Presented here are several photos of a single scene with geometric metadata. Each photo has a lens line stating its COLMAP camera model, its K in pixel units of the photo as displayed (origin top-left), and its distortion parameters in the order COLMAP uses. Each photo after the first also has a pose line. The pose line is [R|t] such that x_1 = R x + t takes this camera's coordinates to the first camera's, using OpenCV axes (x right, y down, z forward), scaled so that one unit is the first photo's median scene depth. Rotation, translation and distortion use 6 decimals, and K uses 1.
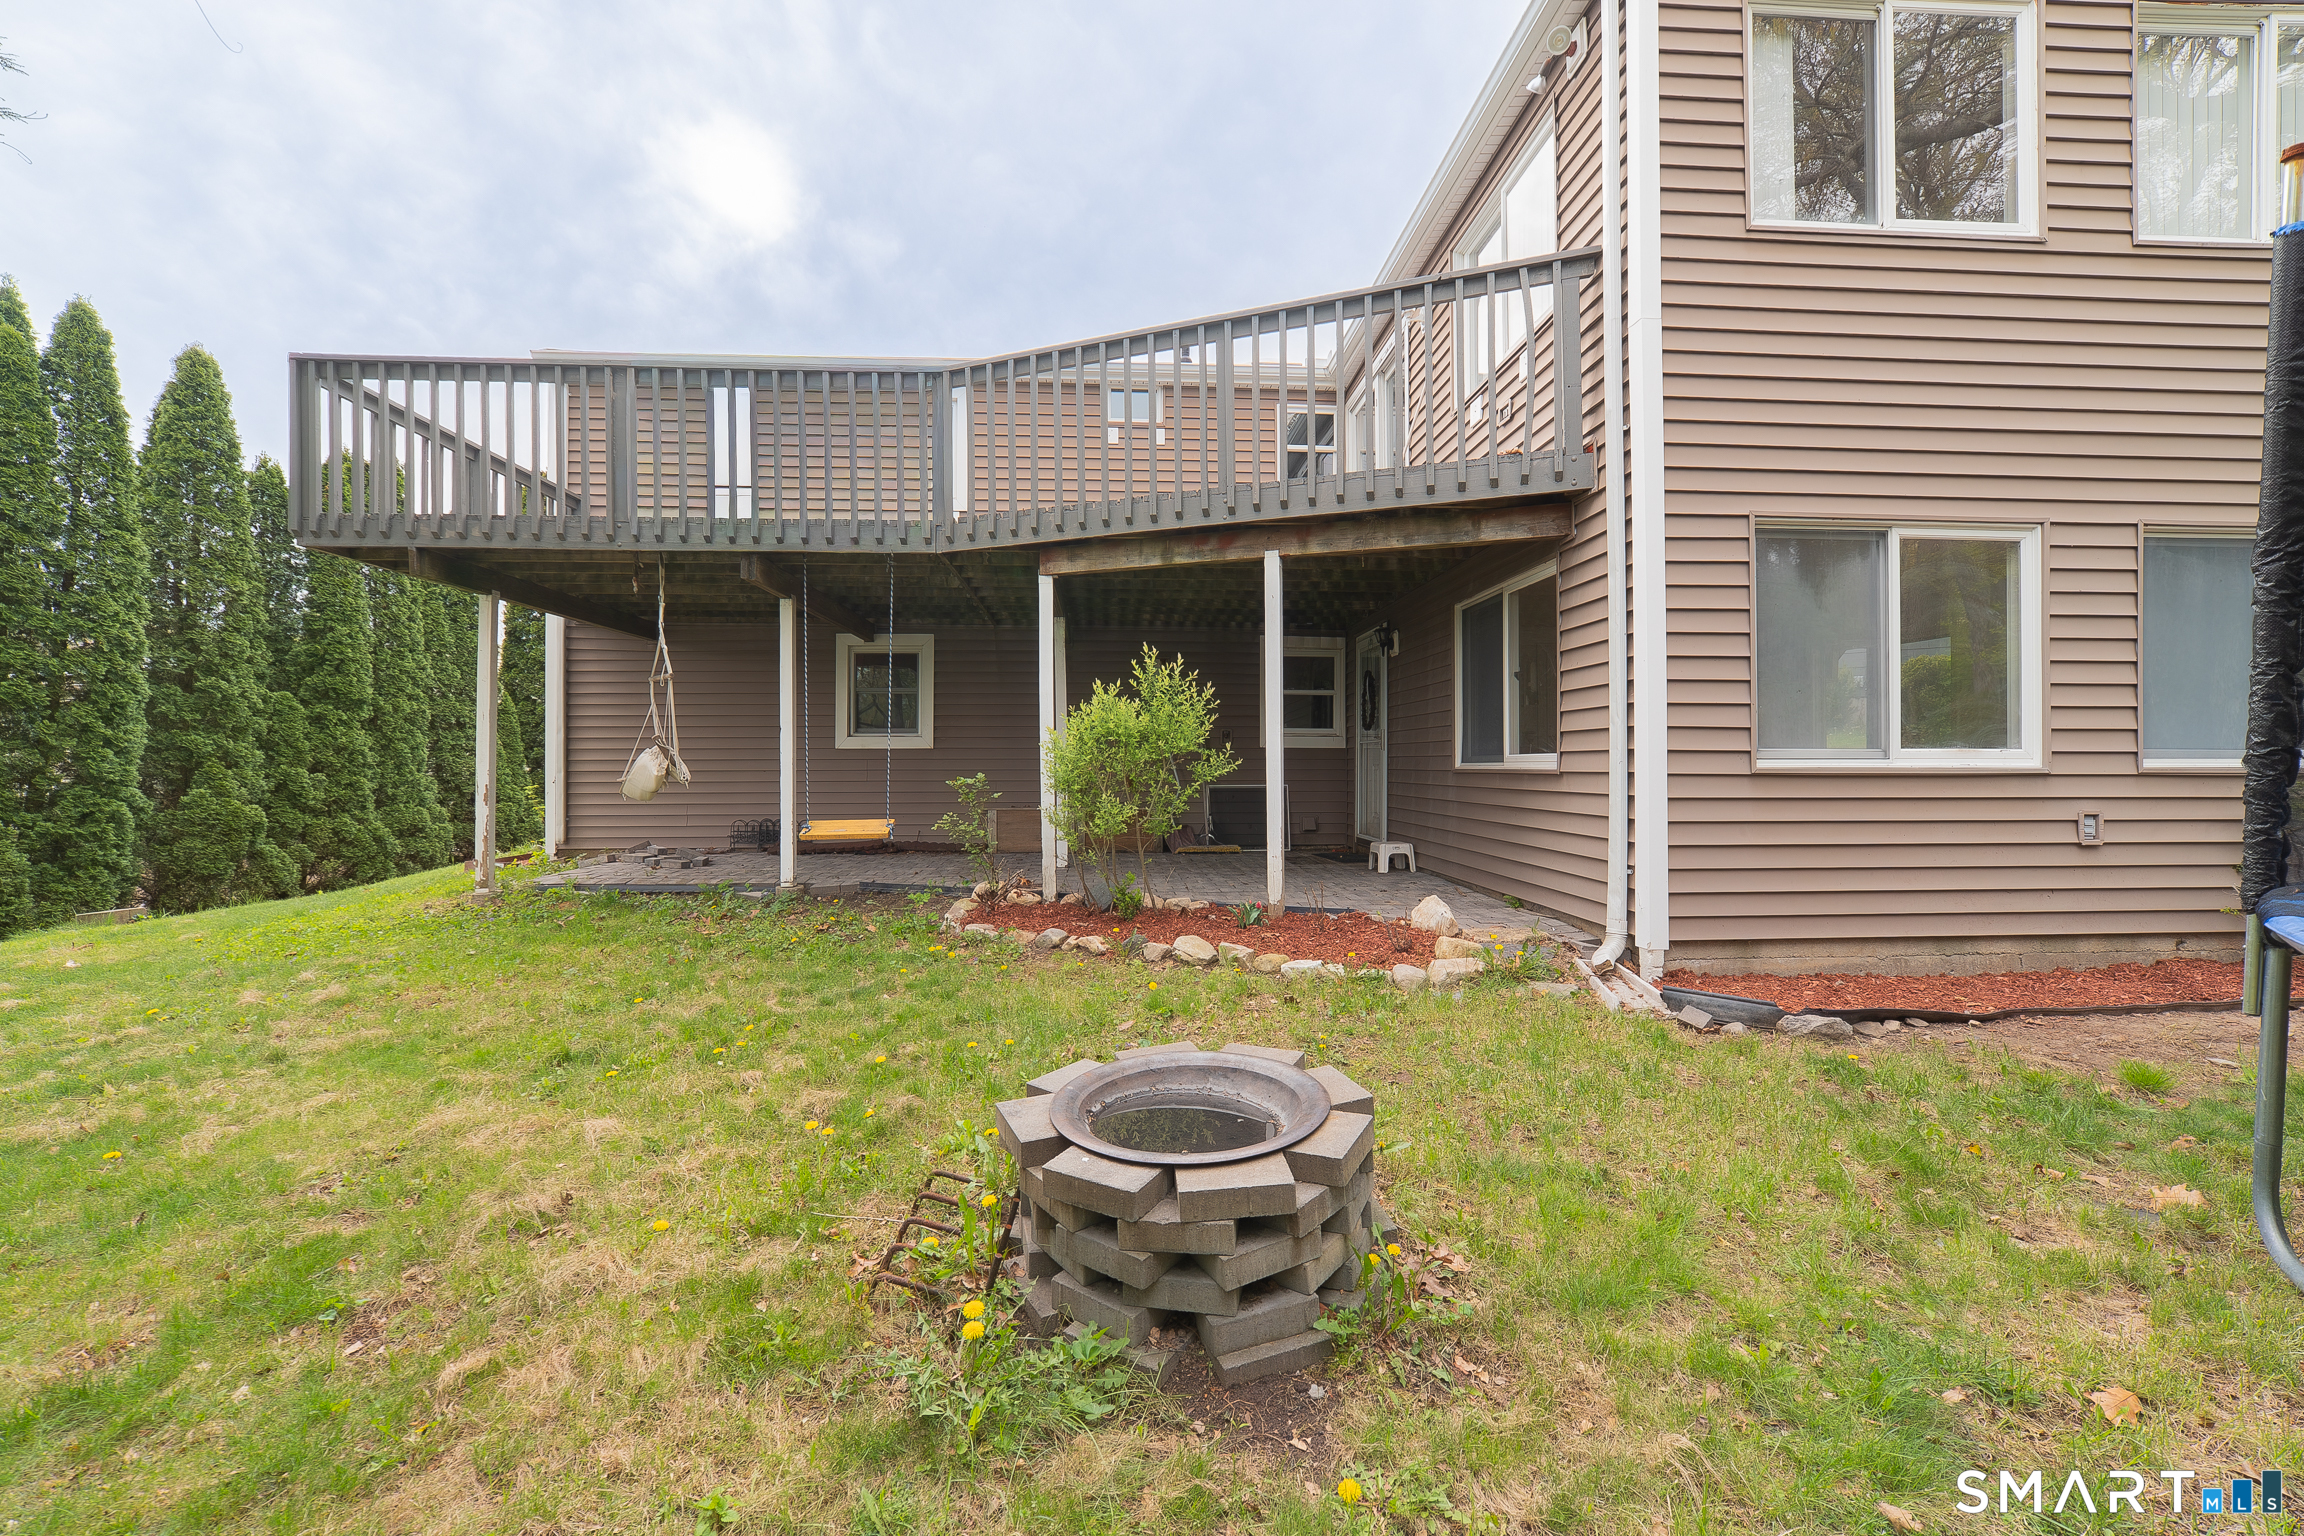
lens RADIAL K [[893.9, 0, 1157.9], [0, 893.9, 770.0], [0, 0, 1]] dist [-0.009259, 0.002302]
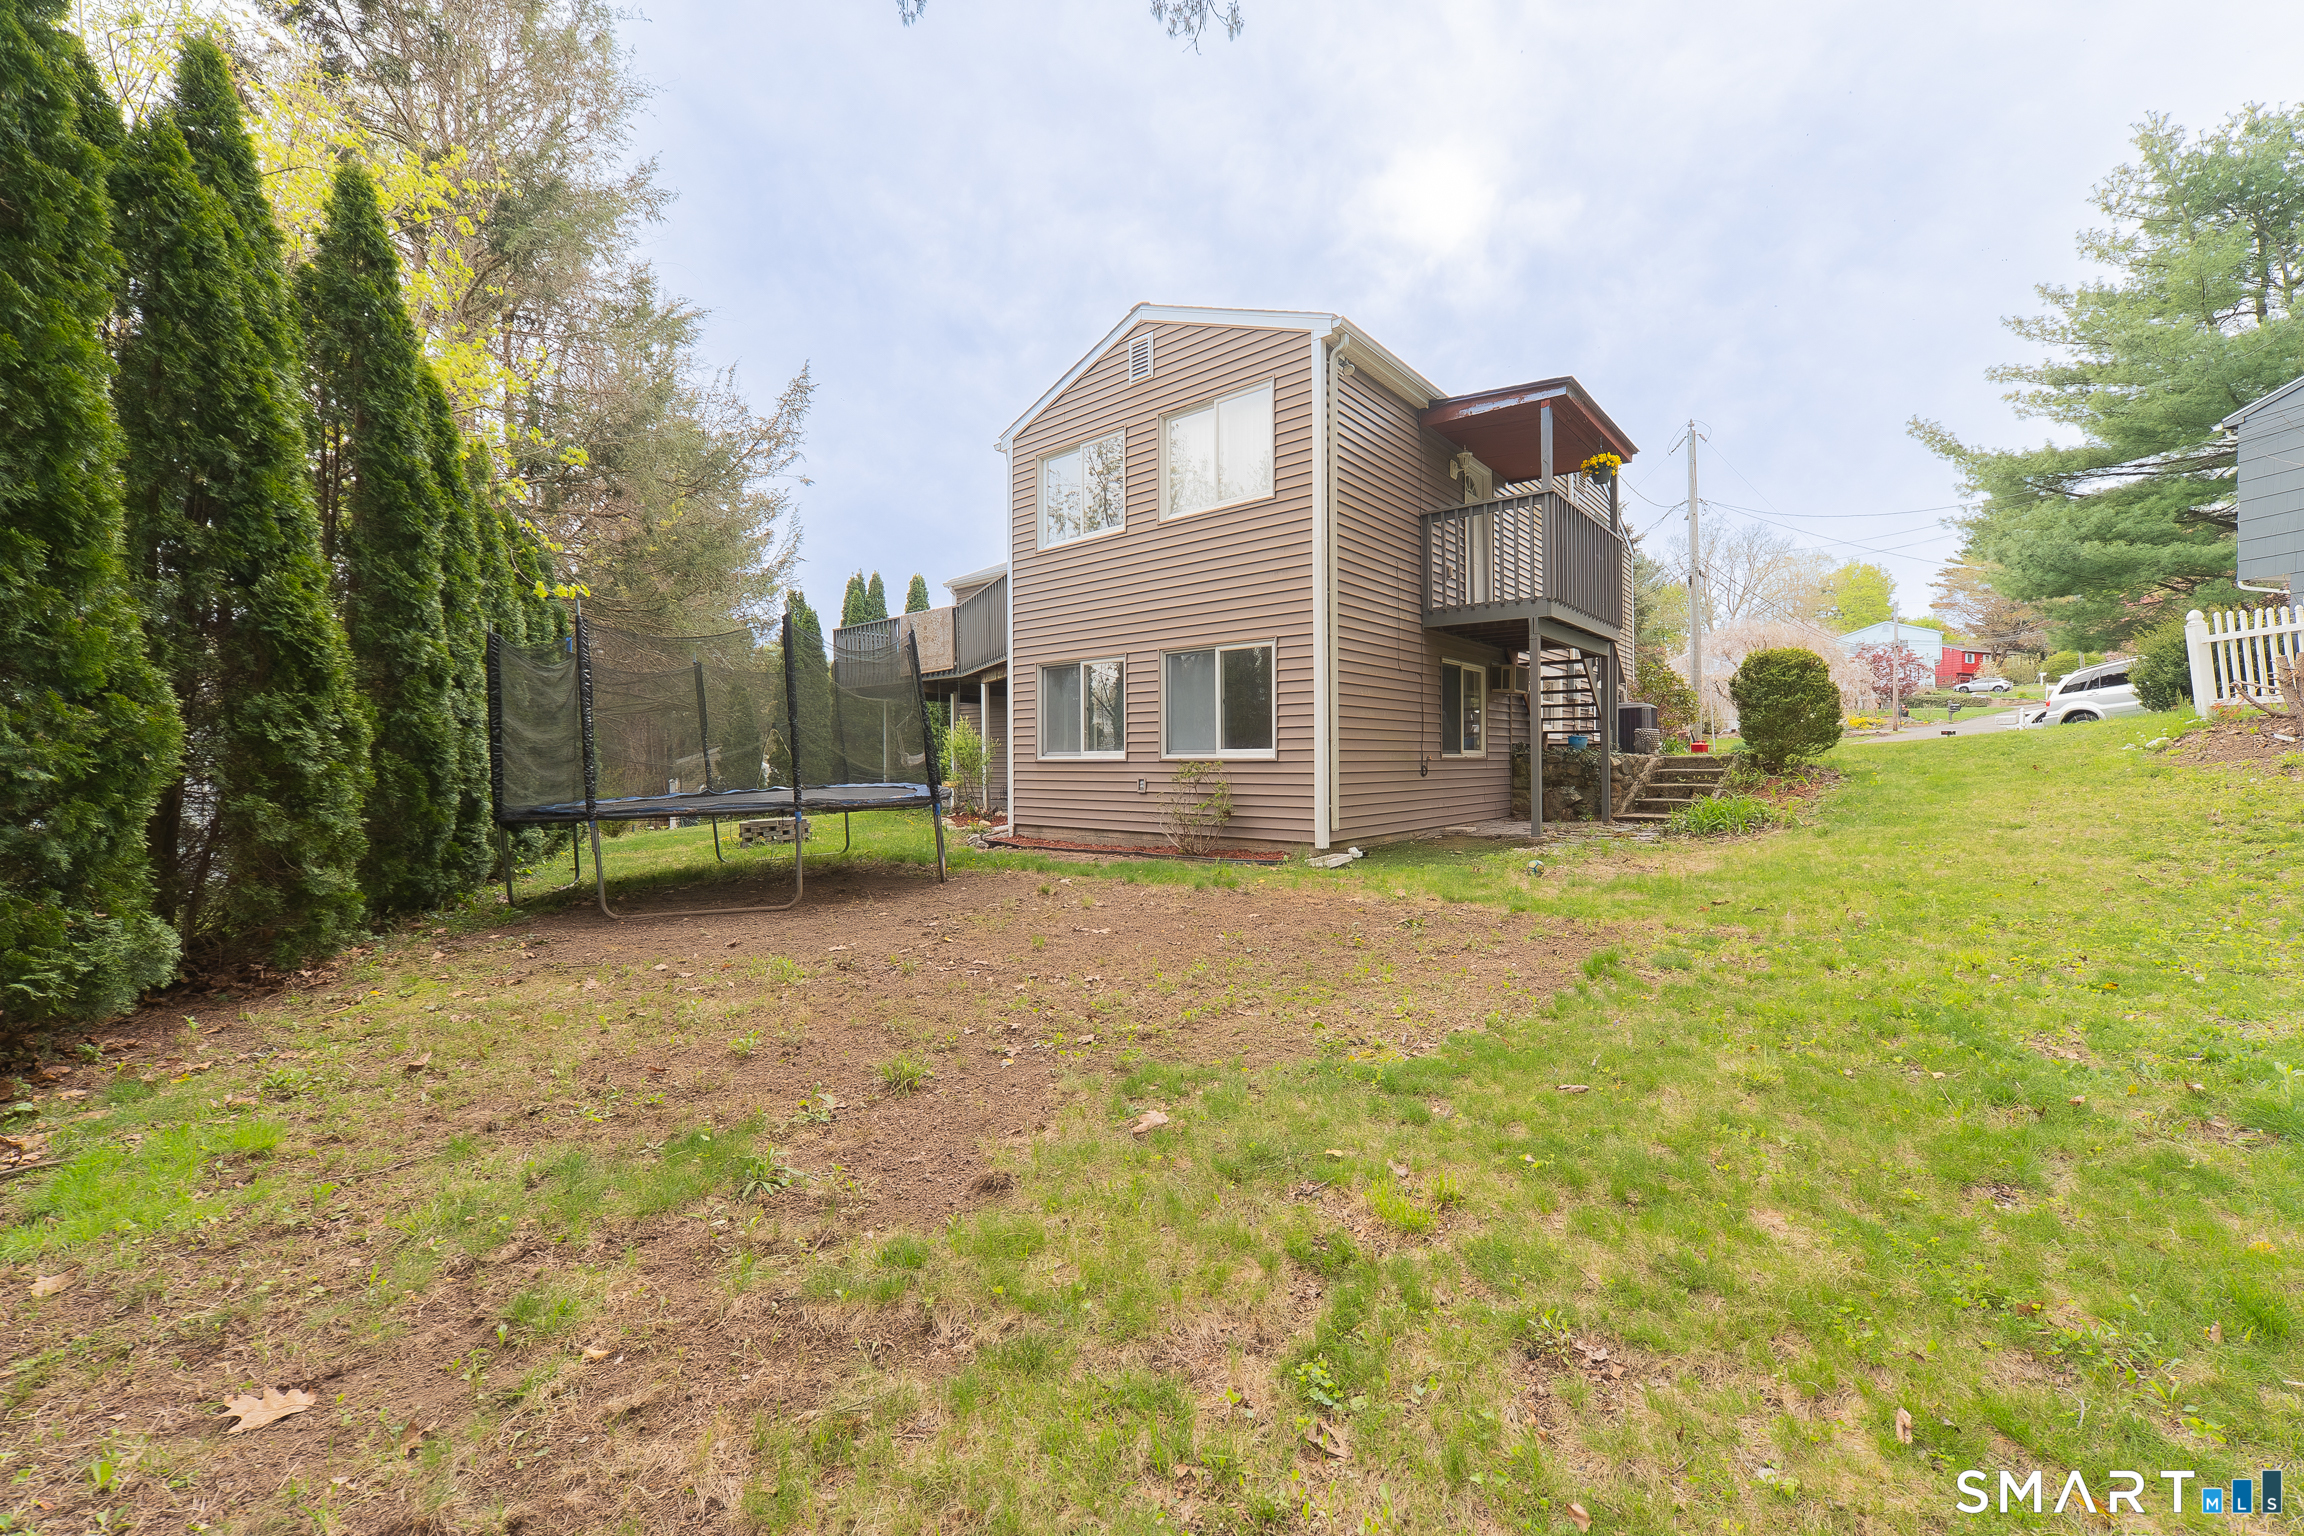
lens RADIAL K [[893.9, 0, 1142.7], [0, 893.9, 764.0], [0, 0, 1]] dist [-0.009259, 0.002302]
pose [[0.713302, 0.004140, -0.700845, 1.993403], [0.003763, 0.999946, 0.009736, -0.010707], [0.700847, -0.009582, 0.713247, -0.508031]]
